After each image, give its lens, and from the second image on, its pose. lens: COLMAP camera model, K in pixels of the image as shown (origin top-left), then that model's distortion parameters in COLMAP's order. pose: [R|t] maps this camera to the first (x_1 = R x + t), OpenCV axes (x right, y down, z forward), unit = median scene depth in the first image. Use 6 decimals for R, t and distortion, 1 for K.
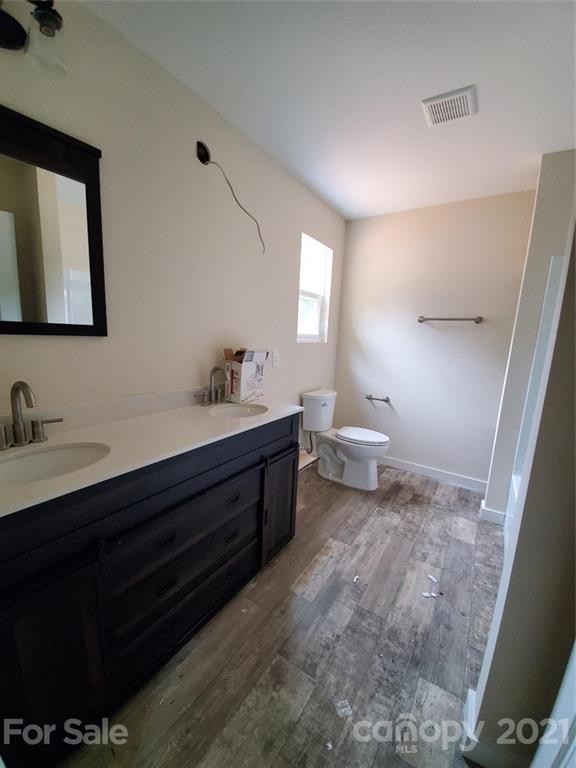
lens RADIAL K [[303.9, 0, 284.0], [0, 303.9, 387.8], [0, 0, 1]] dist [0.003733, -0.013714]
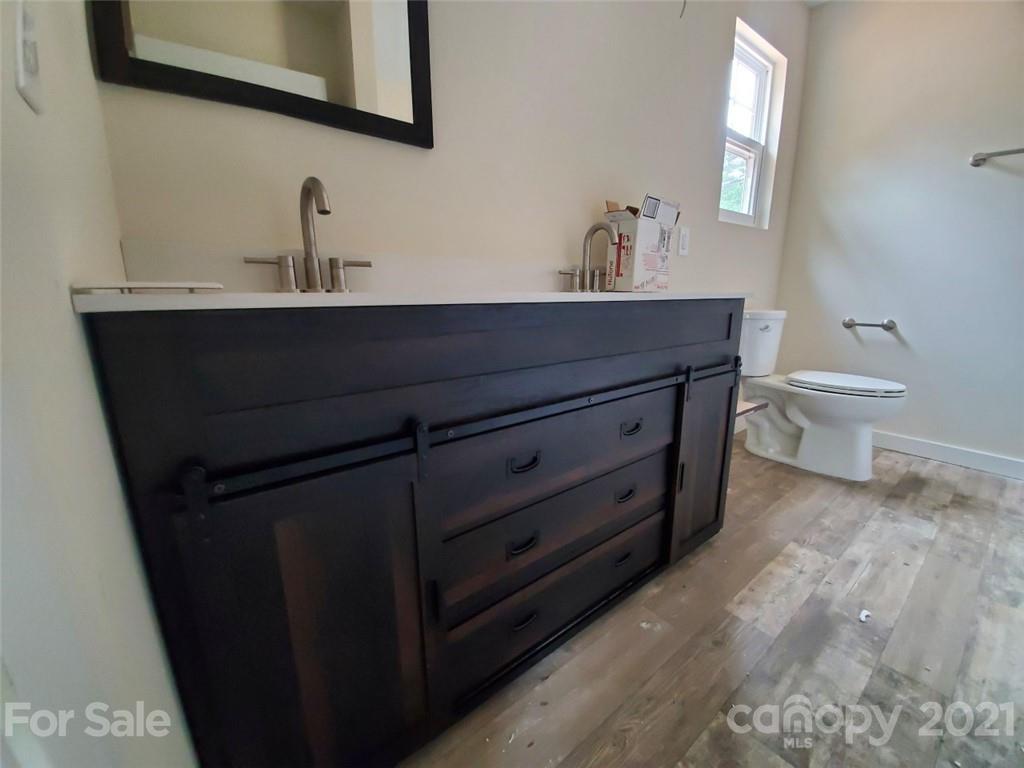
lens RADIAL K [[405.1, 0, 517.6], [0, 405.1, 385.6], [0, 0, 1]] dist [0.003733, -0.013714]
pose [[0.948814, 0.024743, -0.314865, -0.101106], [-0.012404, 0.999077, 0.041131, 0.201217], [0.315592, -0.035120, 0.948245, 0.173237]]
